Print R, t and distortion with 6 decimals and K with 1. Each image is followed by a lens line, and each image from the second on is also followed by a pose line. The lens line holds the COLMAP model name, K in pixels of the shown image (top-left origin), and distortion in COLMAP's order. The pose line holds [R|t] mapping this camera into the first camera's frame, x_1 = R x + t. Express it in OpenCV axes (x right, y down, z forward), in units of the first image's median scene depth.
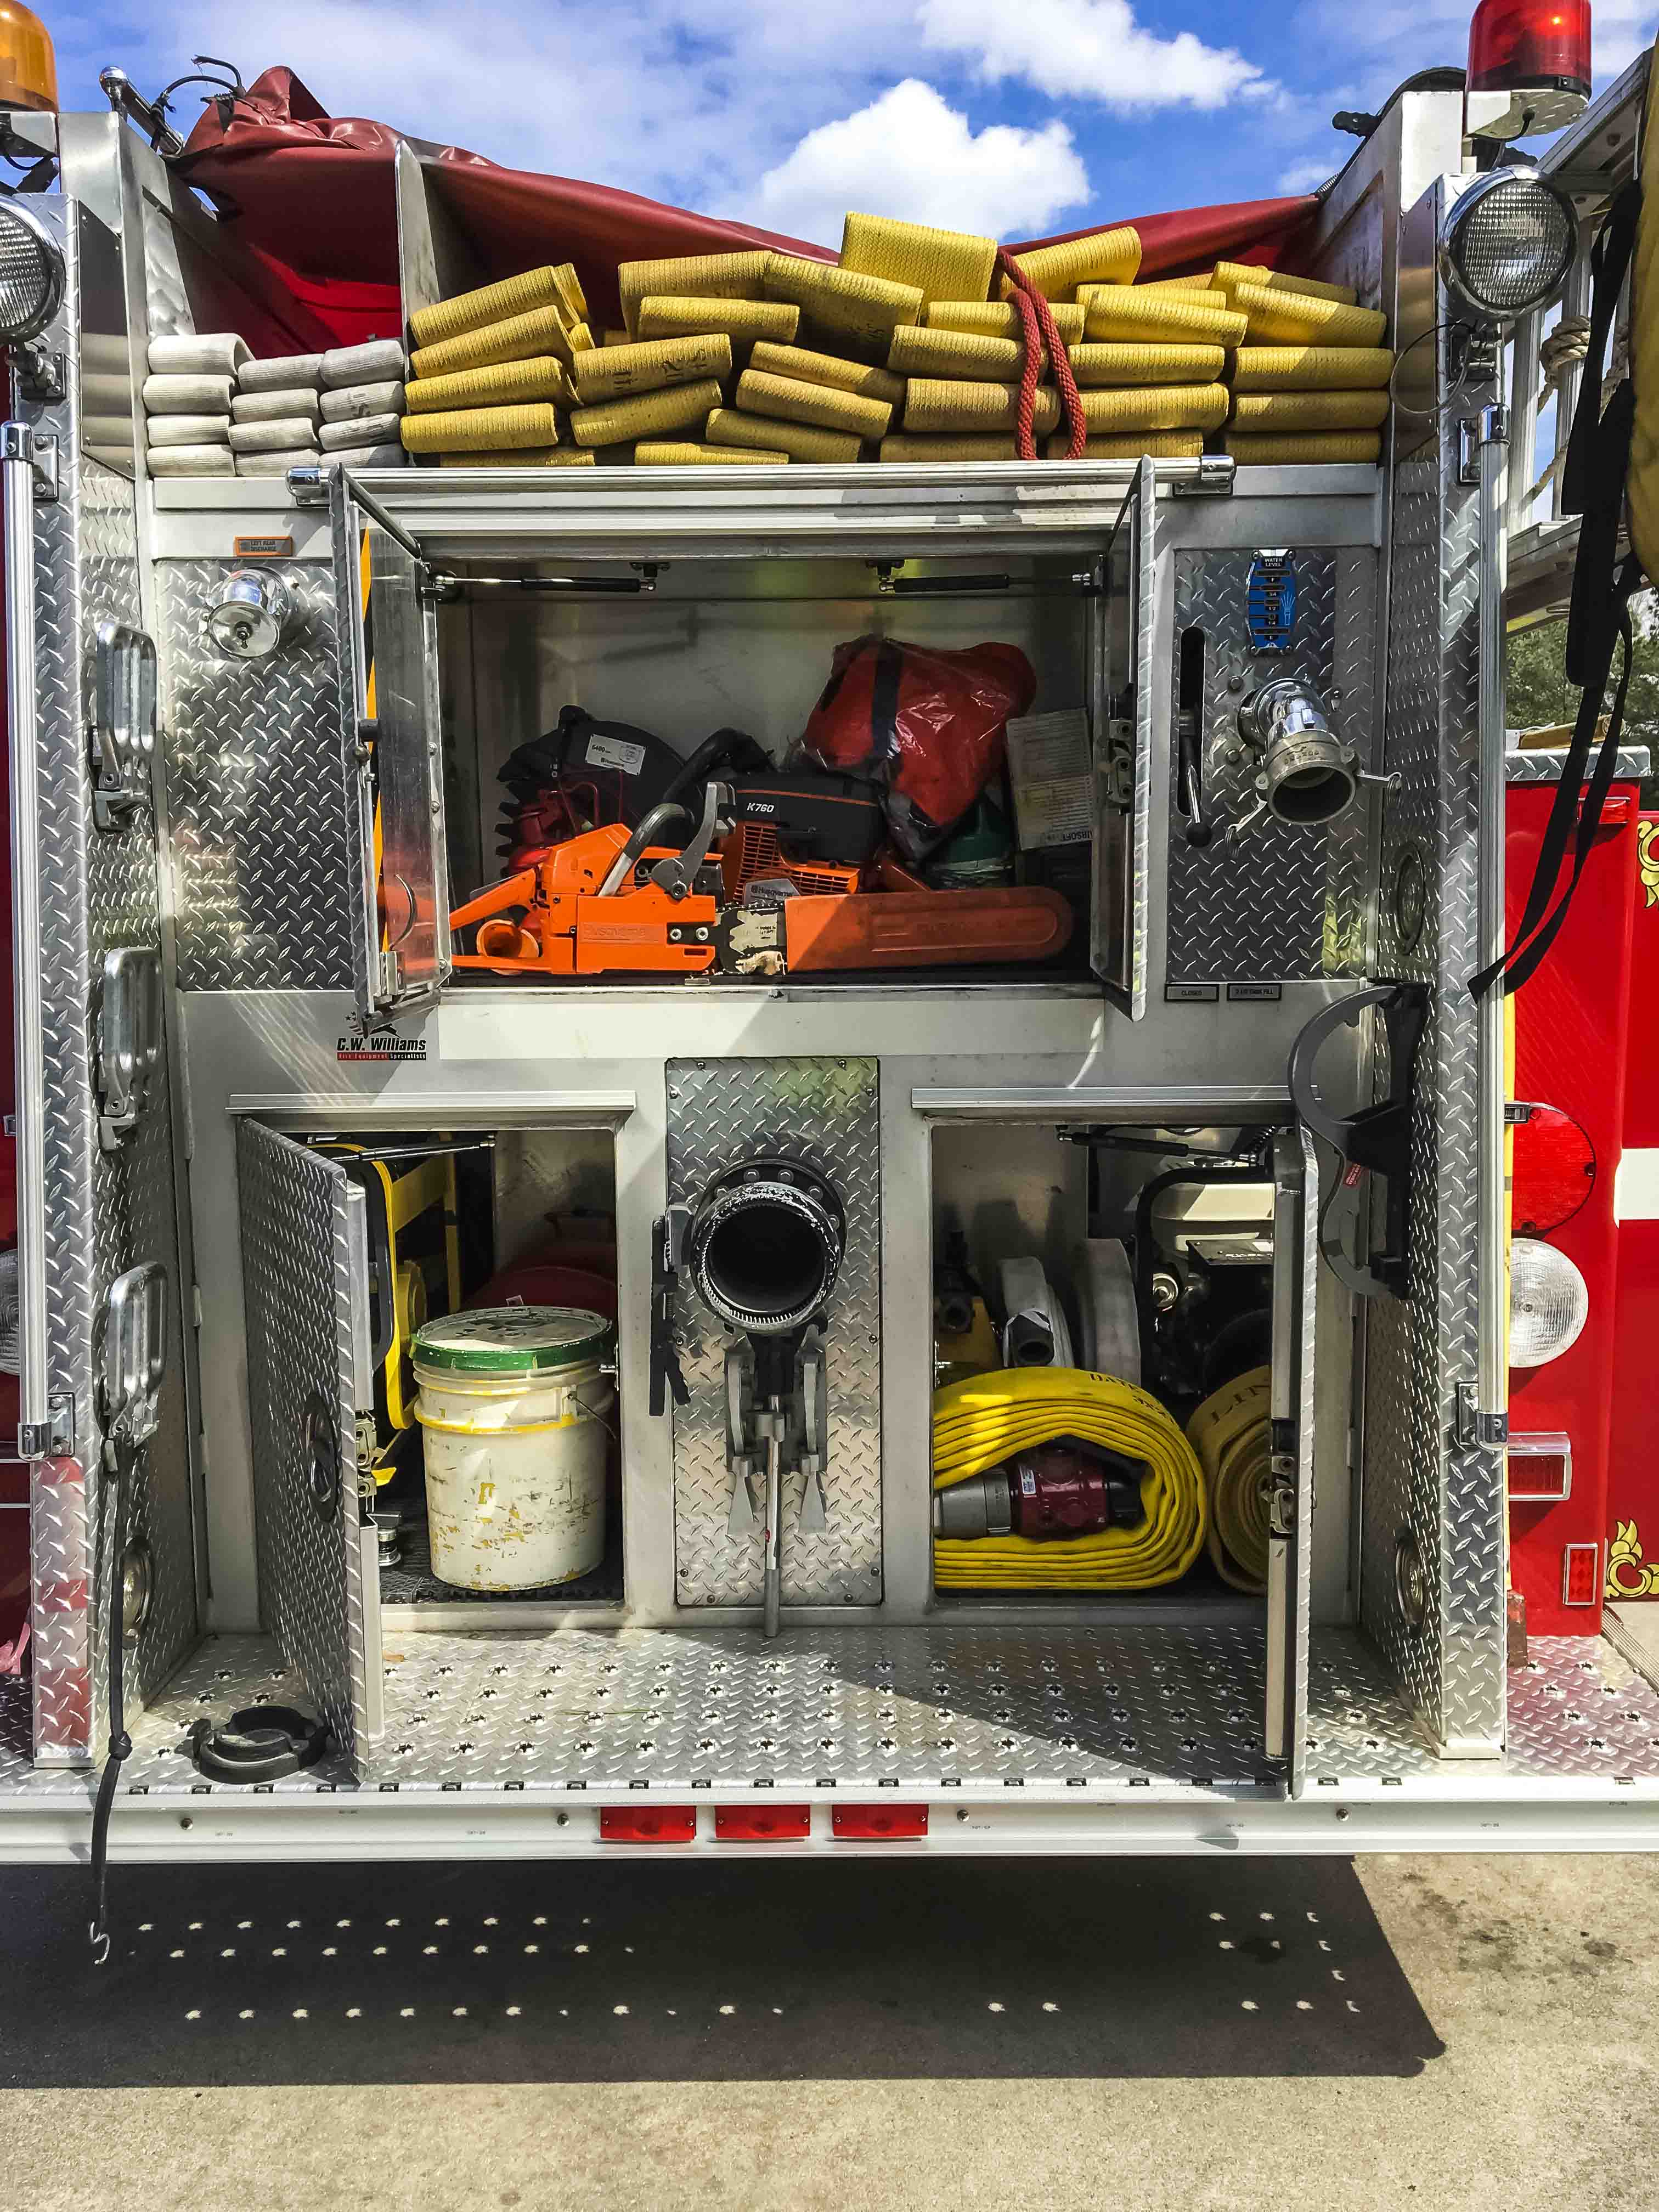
lens RADIAL K [[1874.5, 0, 829.5], [0, 1874.5, 1106.0], [0, 0, 1]] dist [-0.001908, -0.011949]
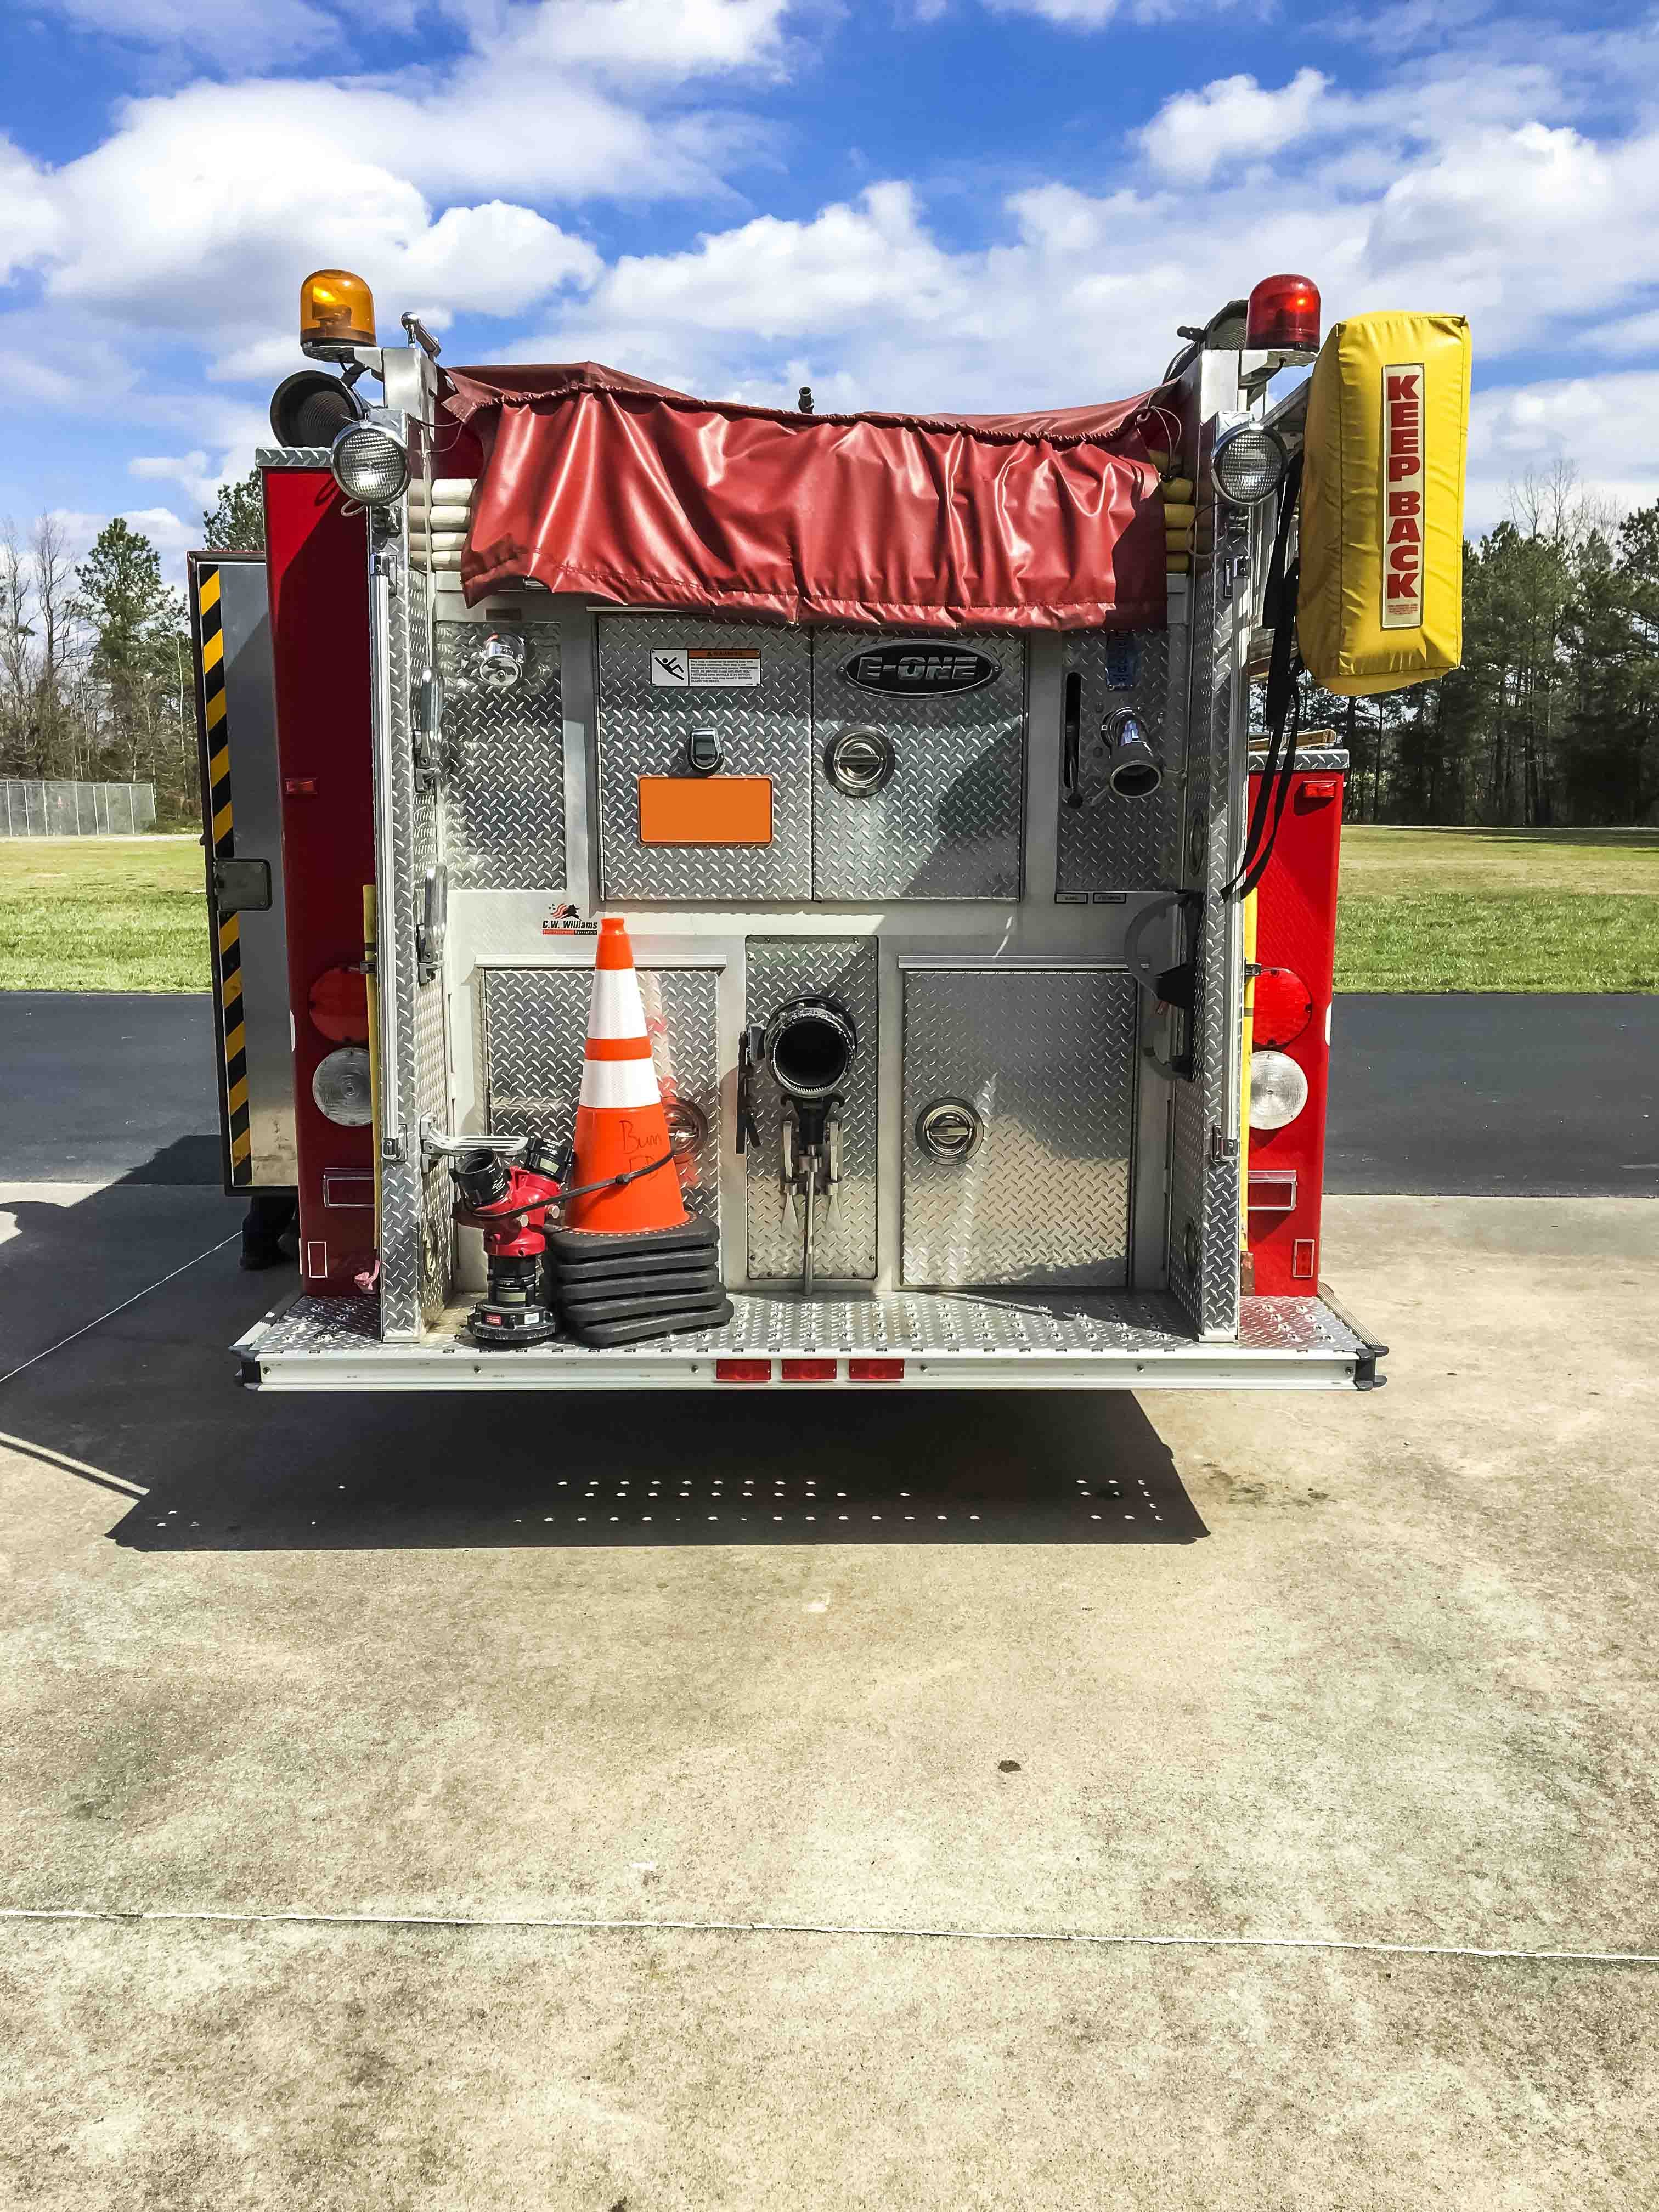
lens RADIAL K [[1886.6, 0, 849.1], [0, 1886.6, 1111.3], [0, 0, 1]] dist [0.015937, -0.003901]
pose [[0.999670, 0.008468, 0.024240, -0.039816], [-0.009509, 0.999024, 0.043132, 0.059864], [-0.023852, -0.043348, 0.998775, -0.687786]]
